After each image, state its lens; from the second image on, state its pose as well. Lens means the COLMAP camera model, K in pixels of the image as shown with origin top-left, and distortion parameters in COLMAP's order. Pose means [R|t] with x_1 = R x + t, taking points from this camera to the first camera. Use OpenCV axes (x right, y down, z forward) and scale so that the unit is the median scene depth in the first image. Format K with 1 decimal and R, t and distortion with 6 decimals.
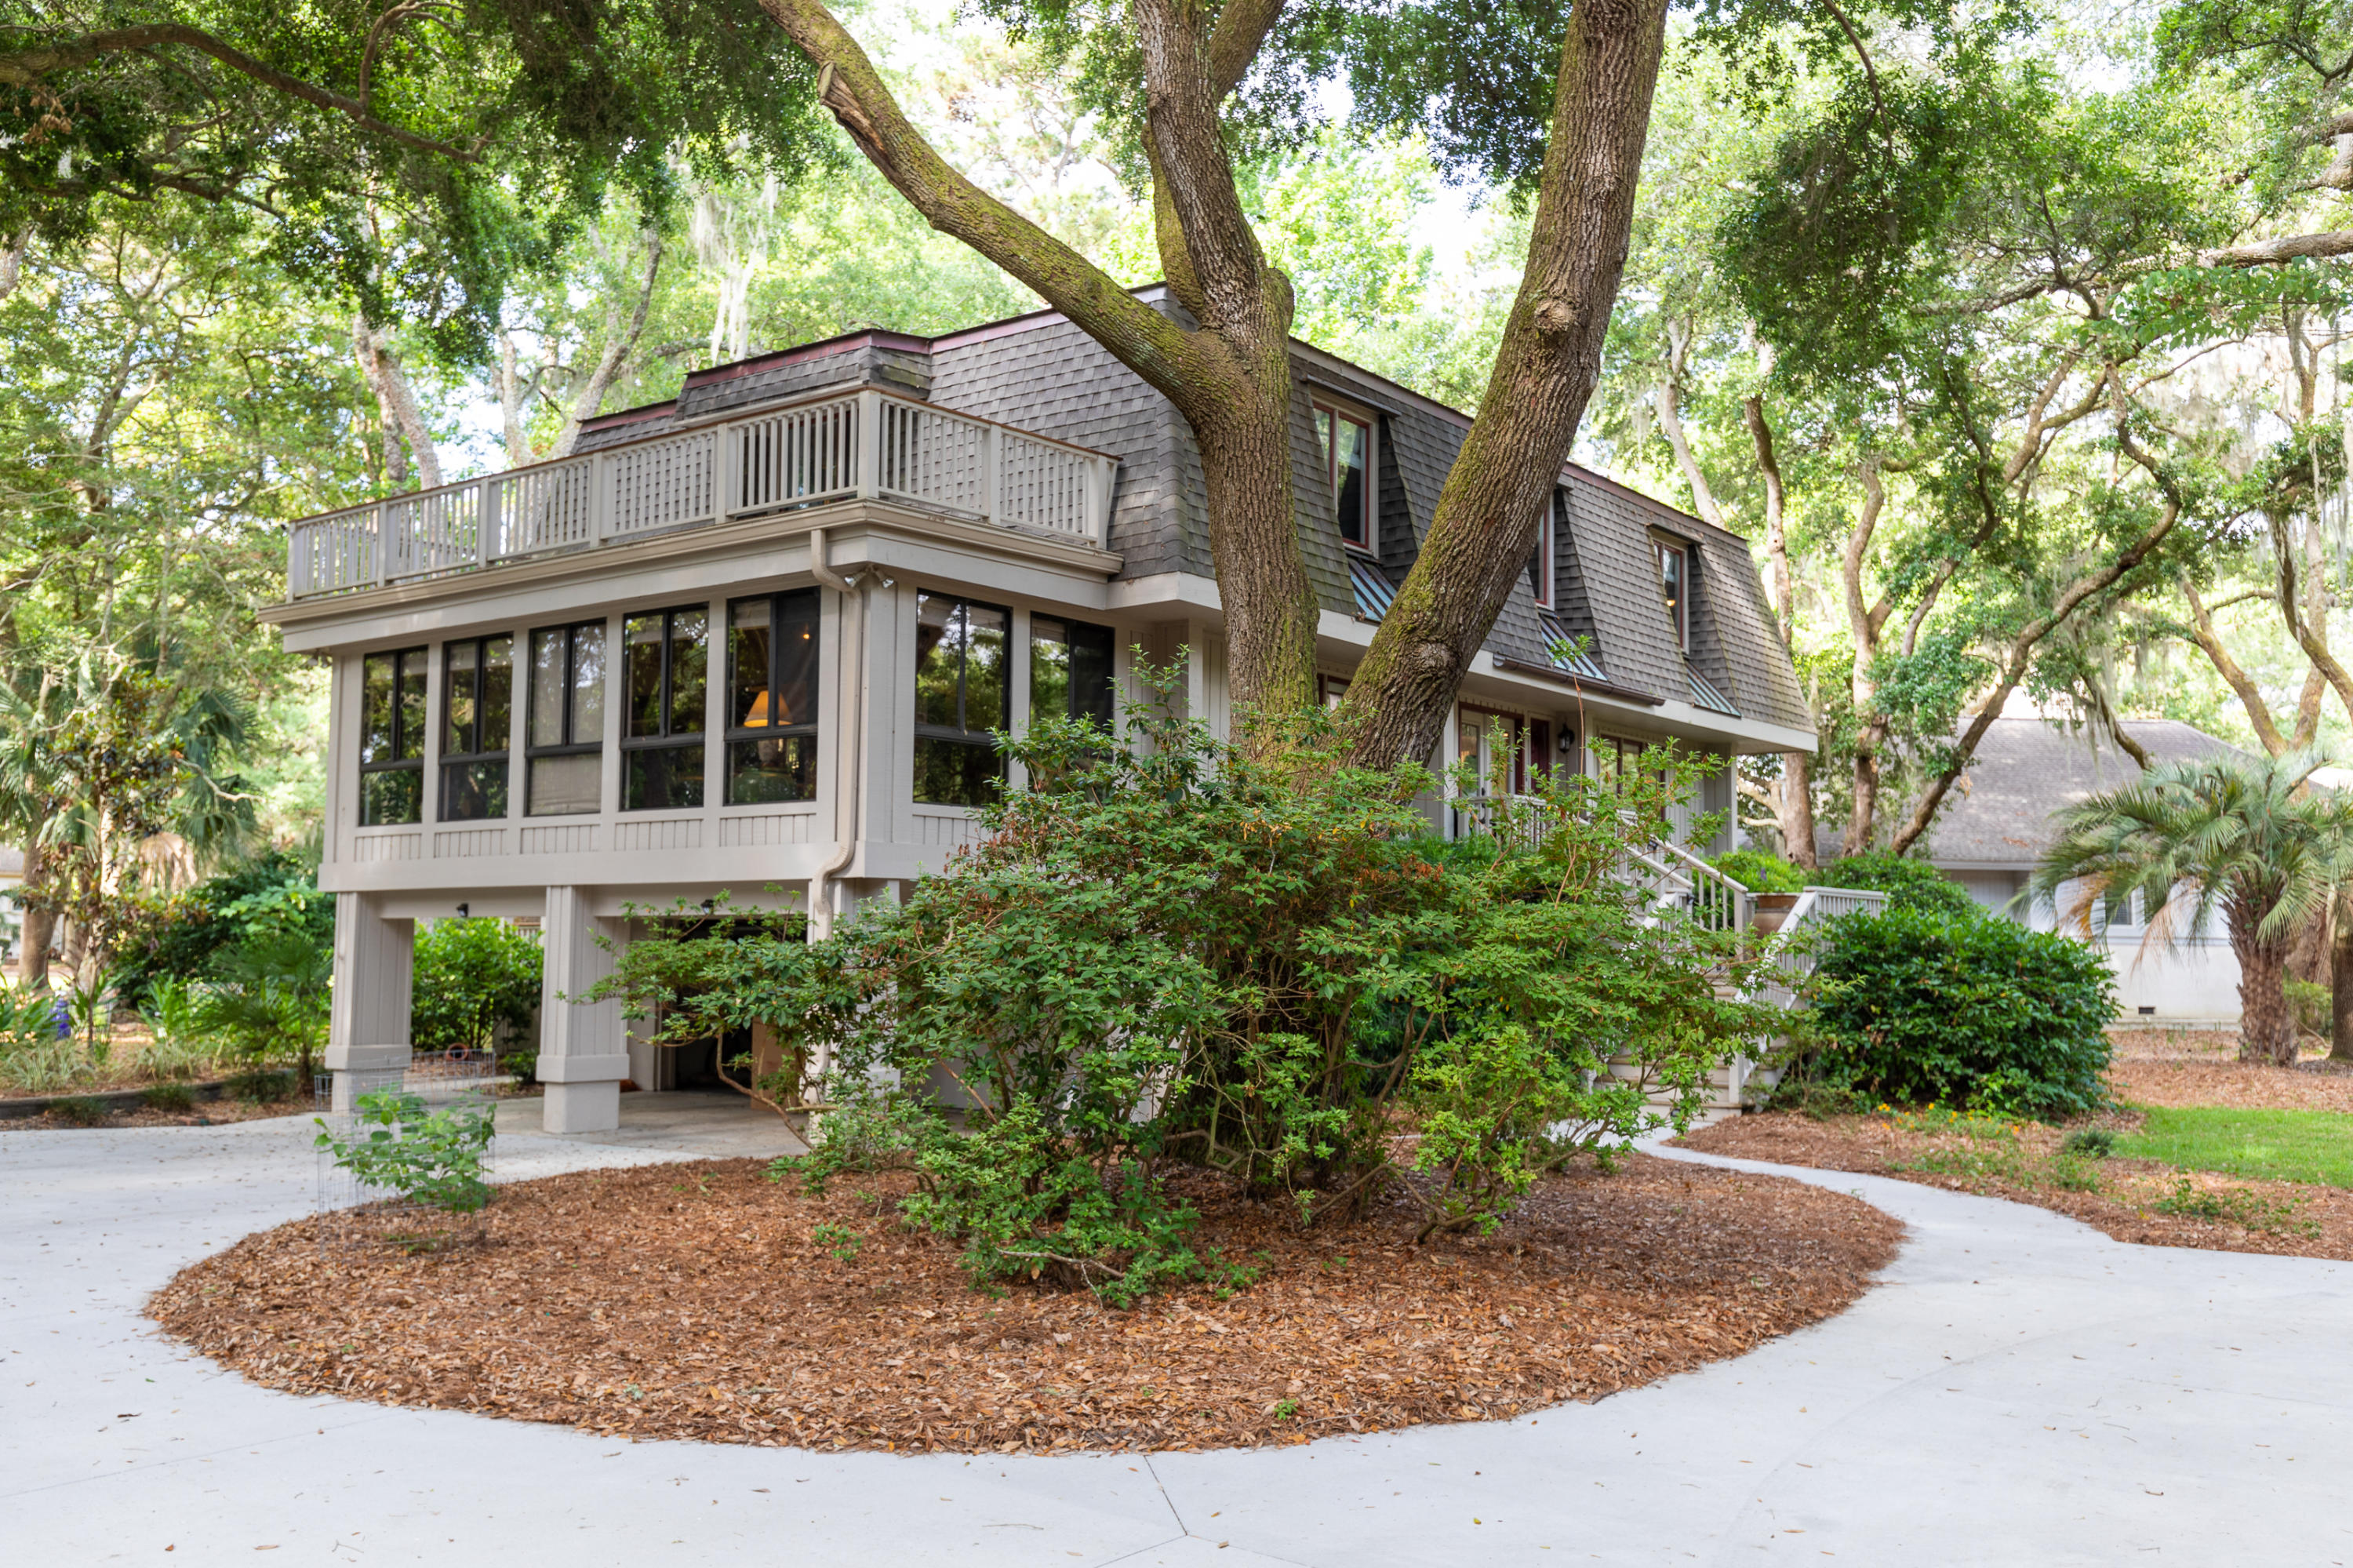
lens RADIAL K [[1993.6, 0, 1176.5], [0, 1993.6, 784.0], [0, 0, 1]] dist [-0.007516, -0.005313]
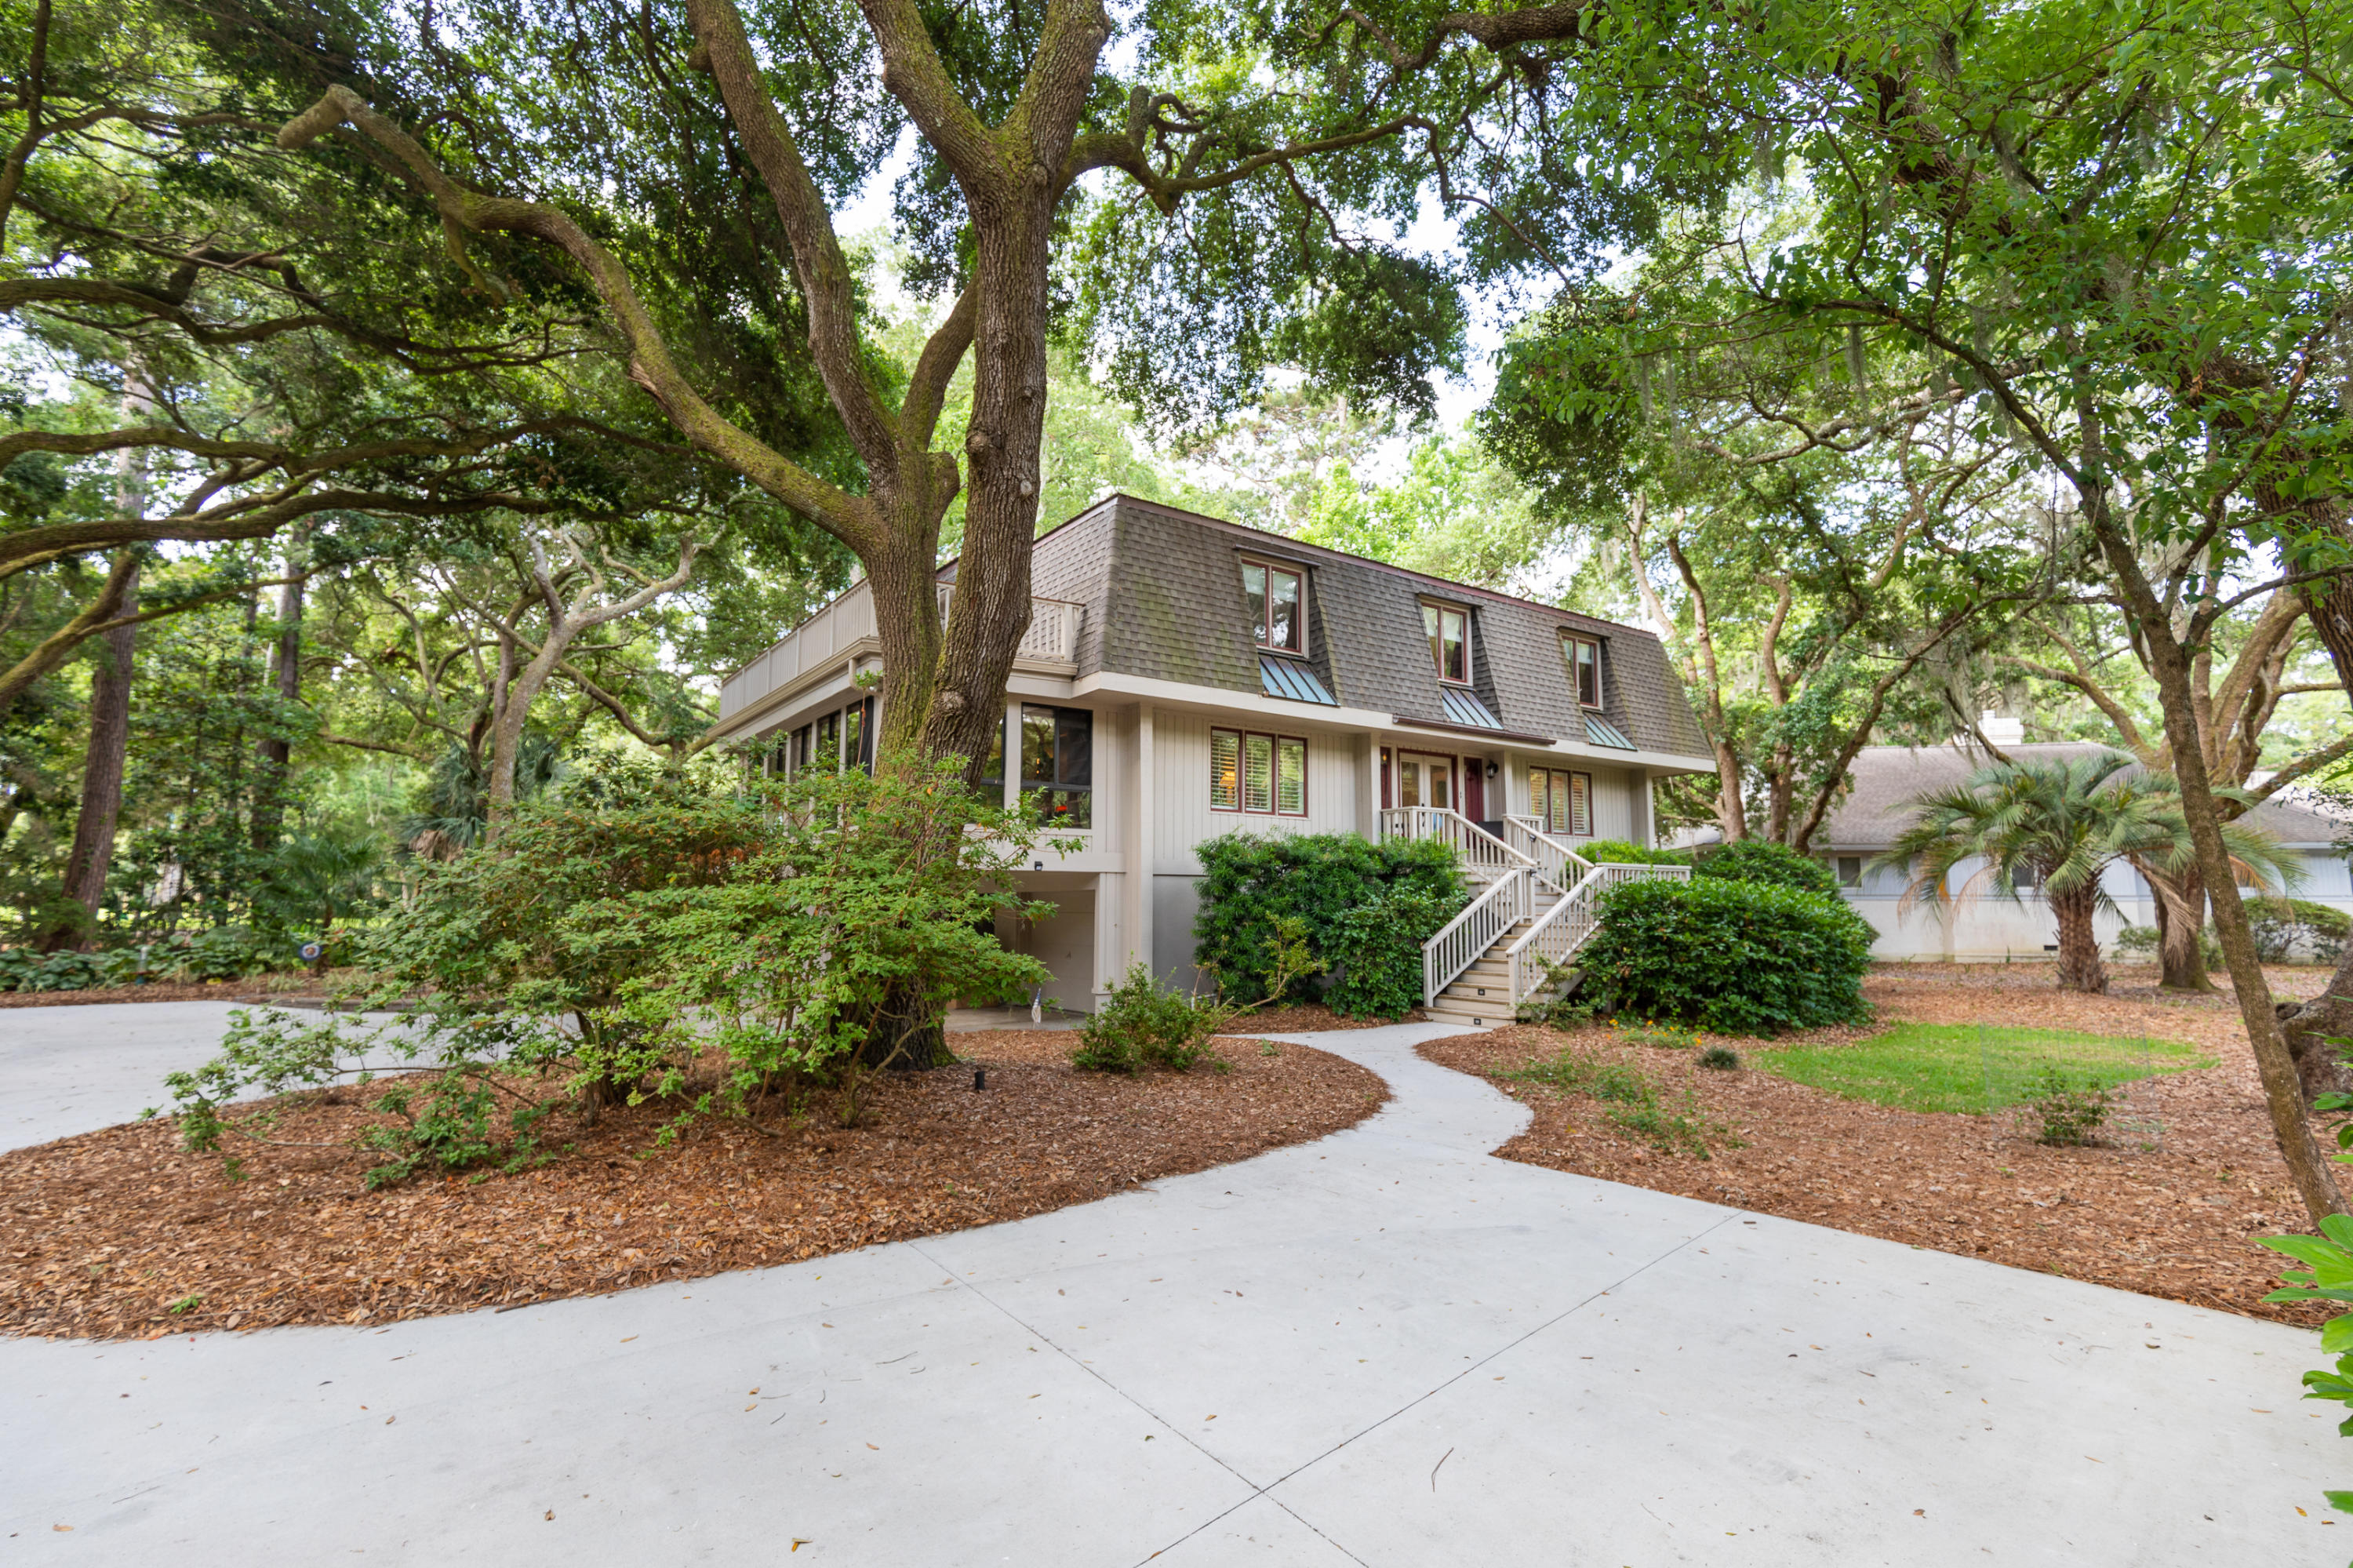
lens RADIAL K [[1070.4, 0, 1176.5], [0, 1070.4, 784.0], [0, 0, 1]] dist [0.000511, 0.000109]
pose [[0.951459, -0.041526, -0.304960, 0.218215], [0.031731, 0.998811, -0.037008, 0.011585], [0.306134, 0.025535, 0.951646, 0.146581]]
